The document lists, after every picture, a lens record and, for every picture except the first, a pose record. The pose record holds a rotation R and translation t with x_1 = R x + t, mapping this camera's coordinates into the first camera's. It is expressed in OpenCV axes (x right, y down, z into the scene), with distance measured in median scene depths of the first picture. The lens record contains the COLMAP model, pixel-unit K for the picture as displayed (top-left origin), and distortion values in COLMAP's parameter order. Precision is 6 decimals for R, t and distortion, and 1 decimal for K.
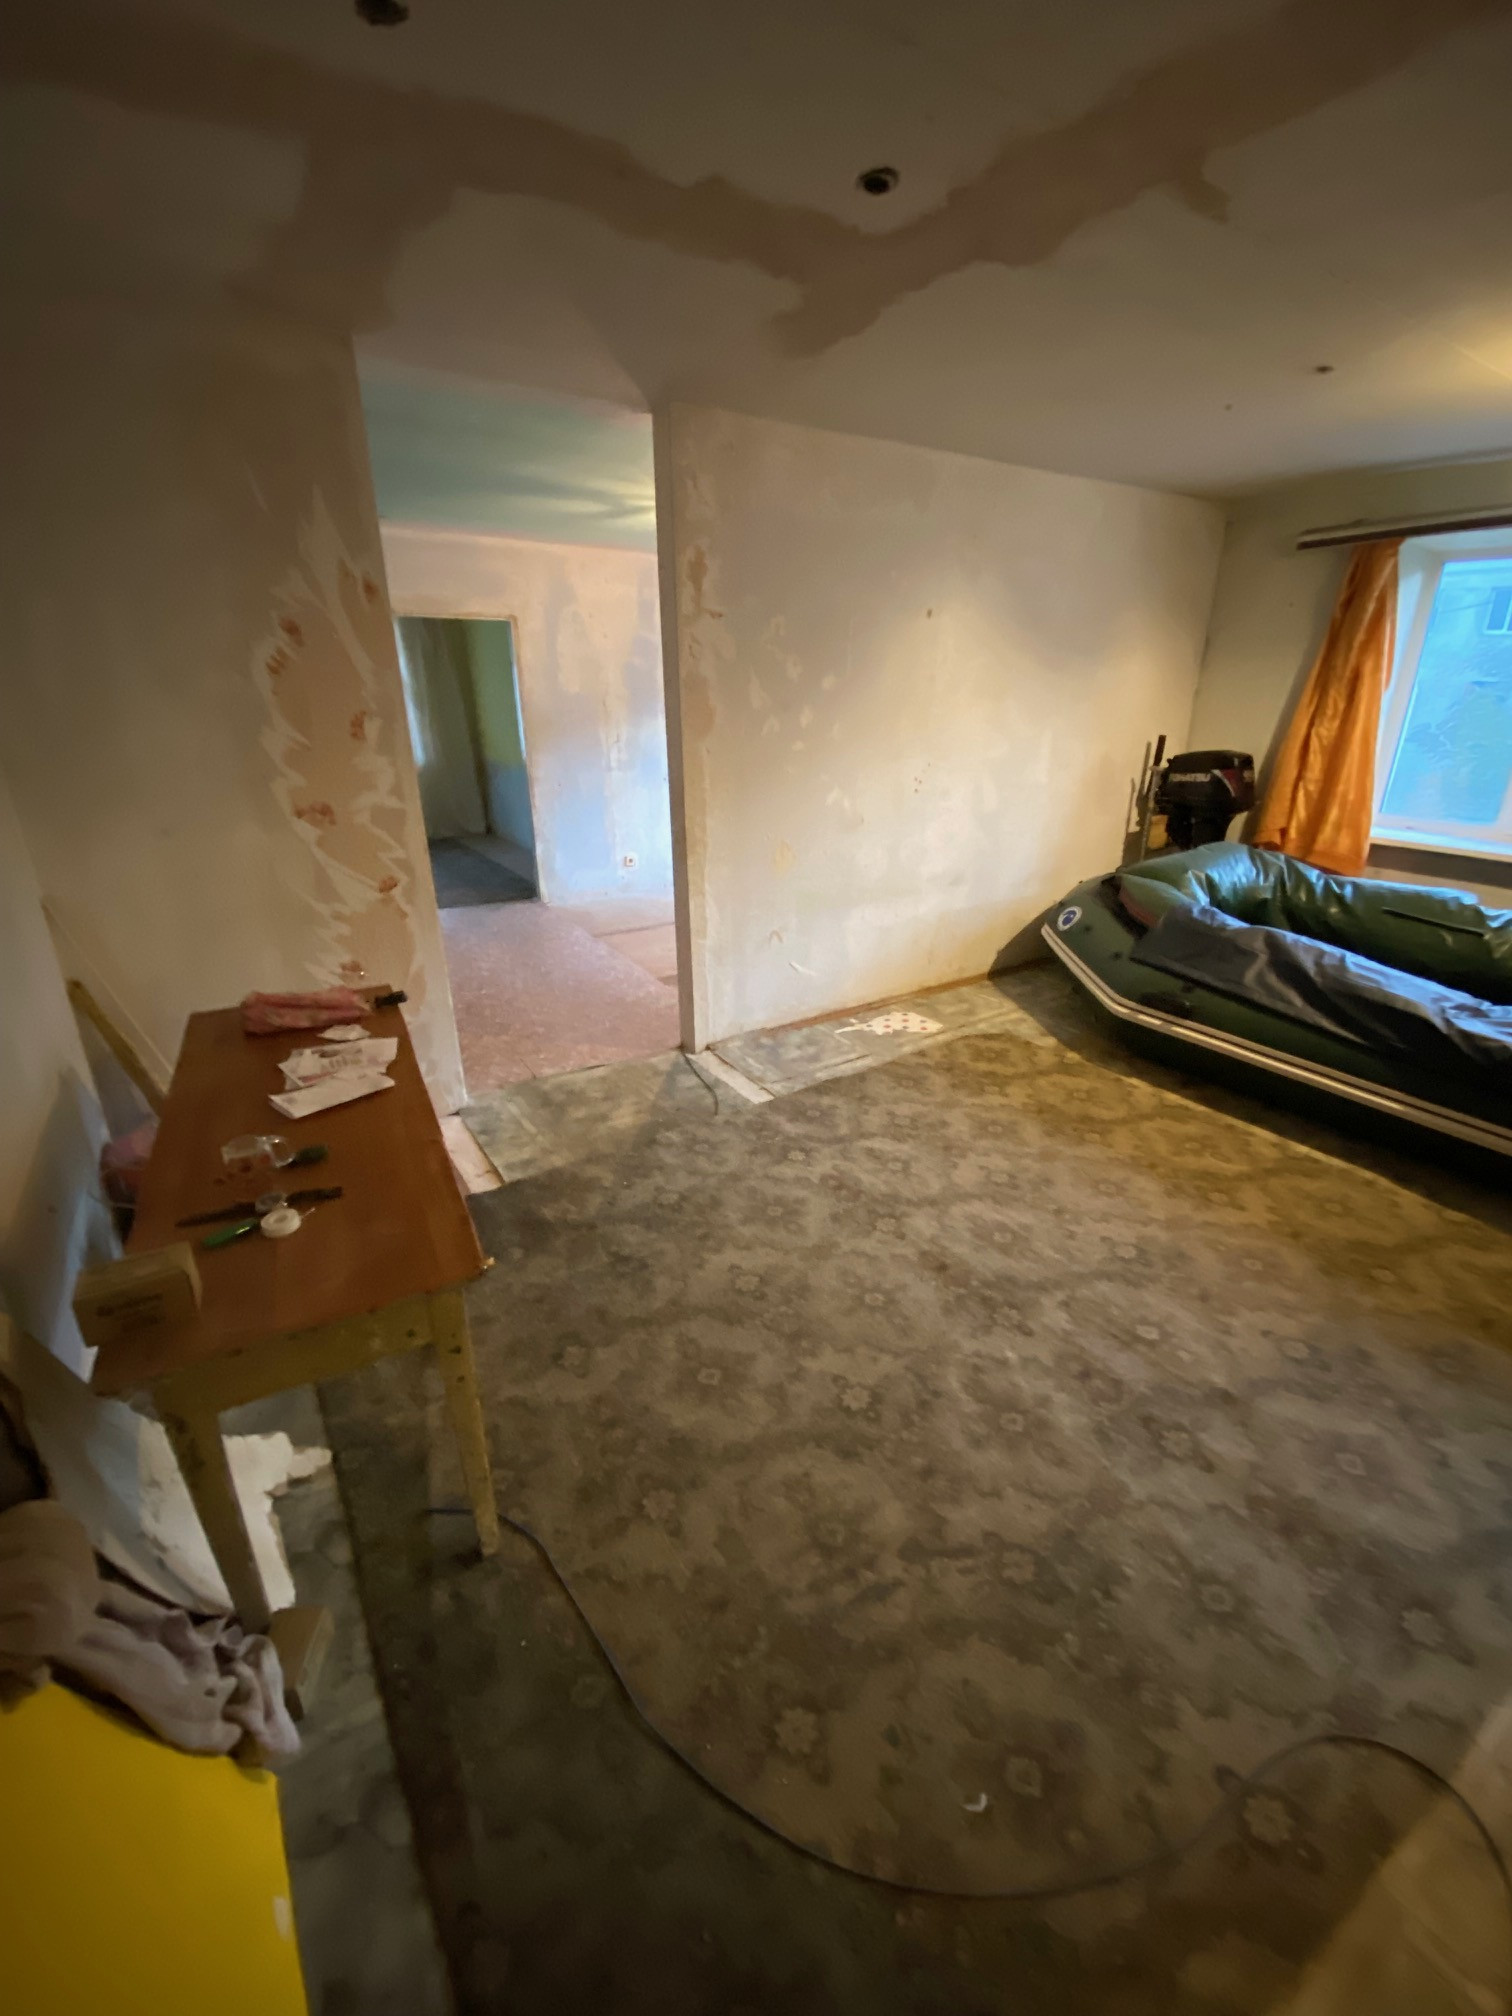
lens RADIAL K [[816.8, 0, 766.1], [0, 816.8, 996.7], [0, 0, 1]] dist [0.005222, -0.013335]
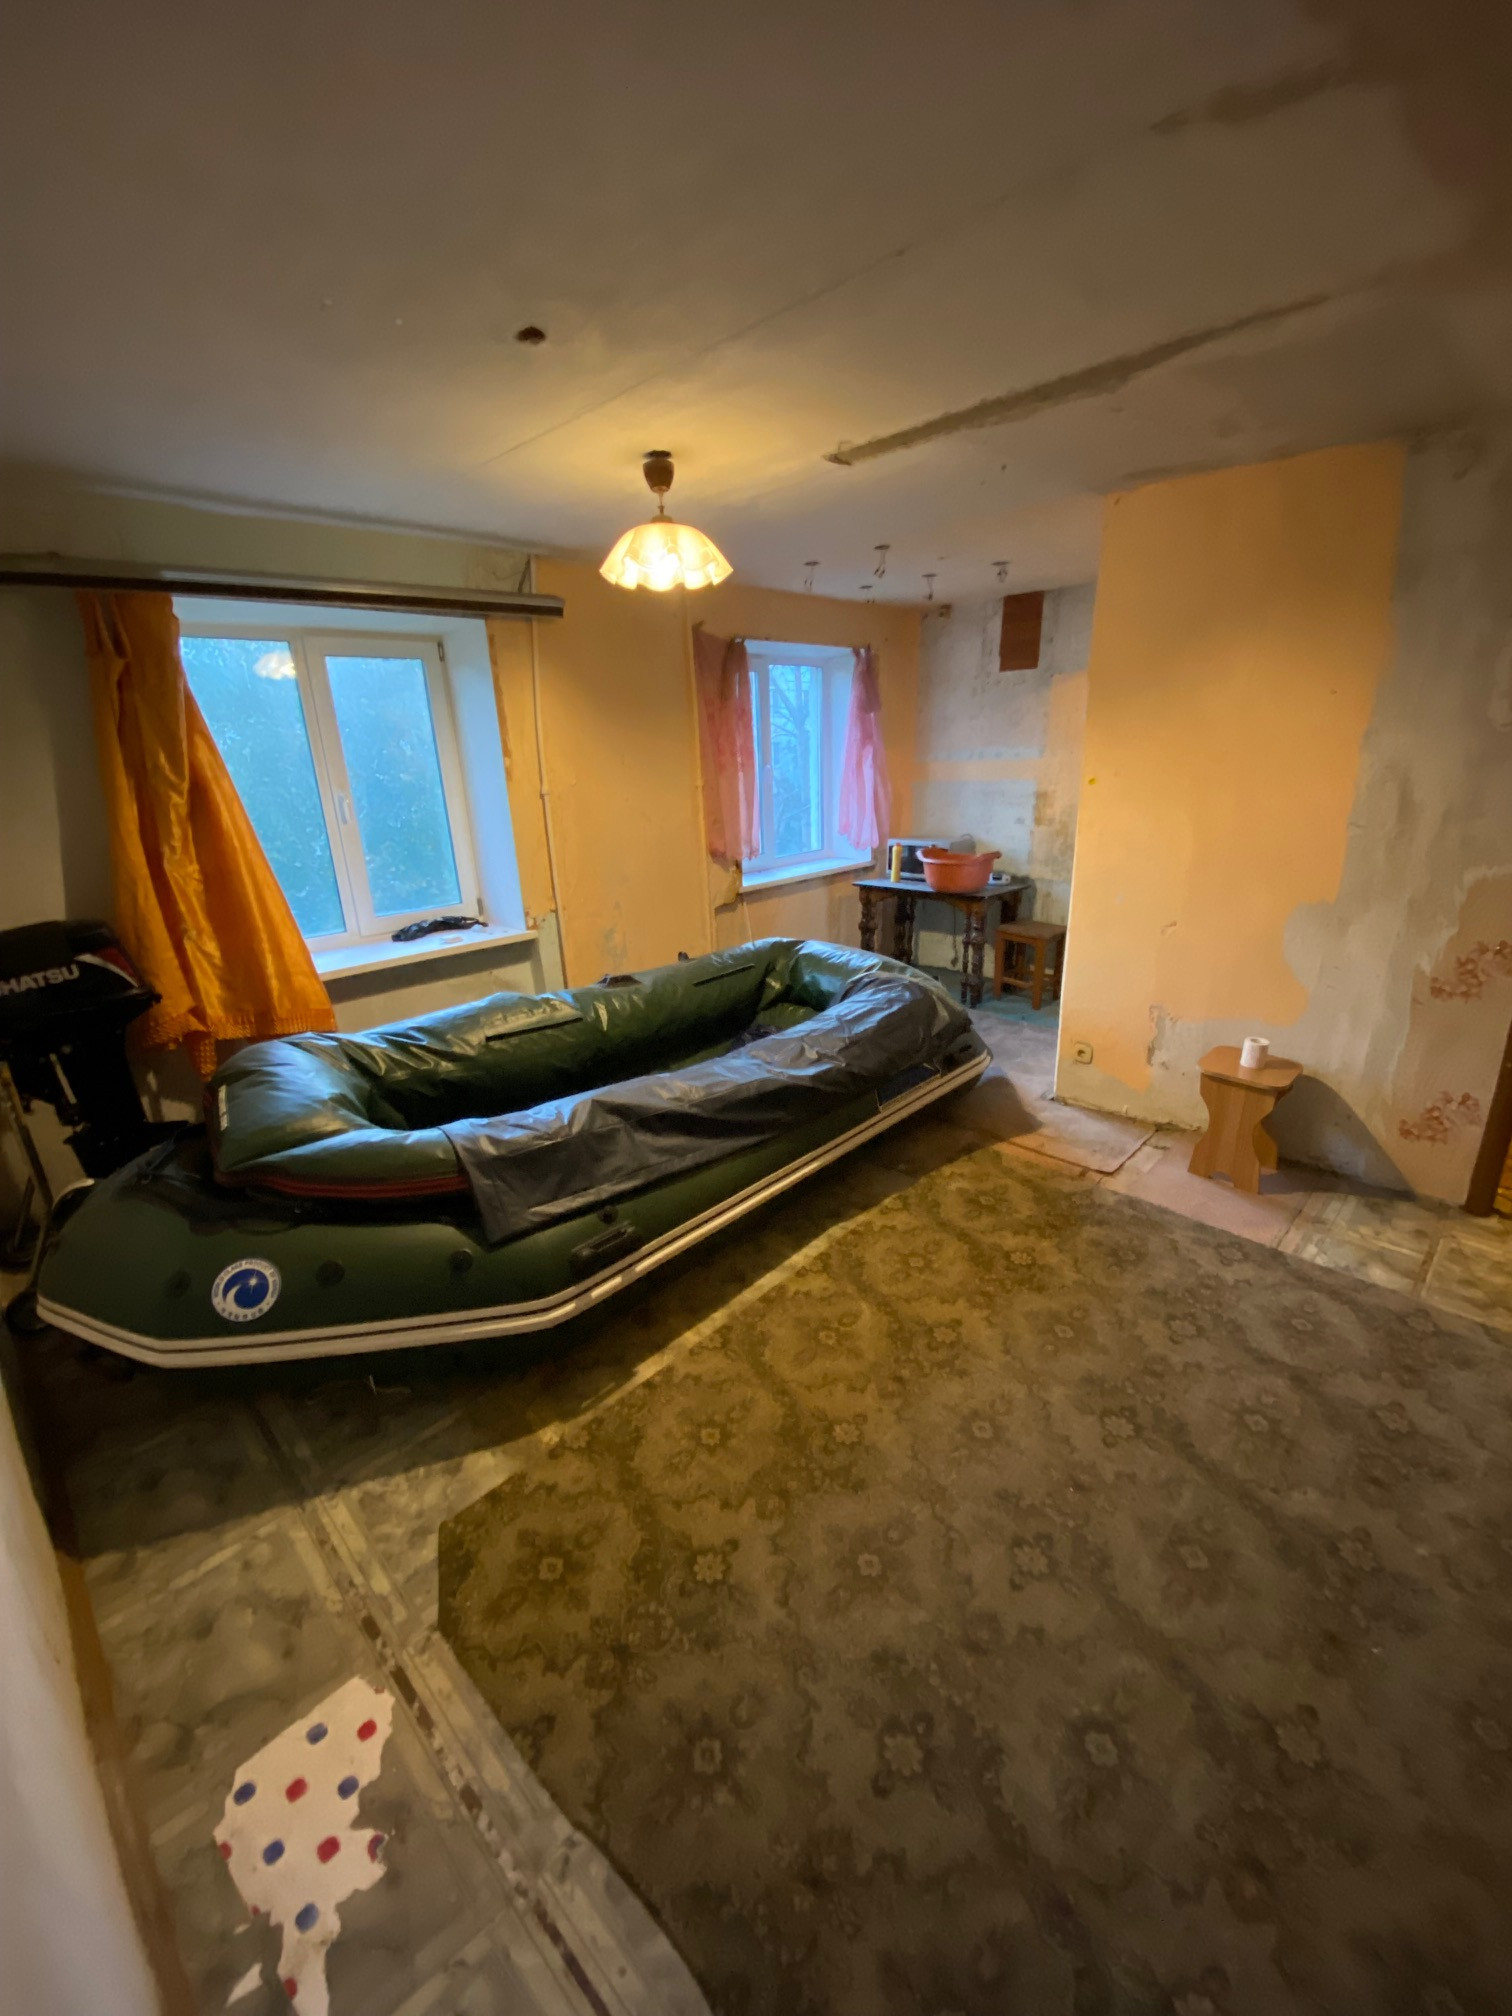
lens RADIAL K [[816.8, 0, 742.8], [0, 816.8, 1004.5], [0, 0, 1]] dist [0.005222, -0.013335]
pose [[-0.196389, -0.292315, 0.935940, -0.099744], [0.389374, 0.852790, 0.348048, -0.340356], [-0.899899, 0.432784, -0.053659, 0.807149]]
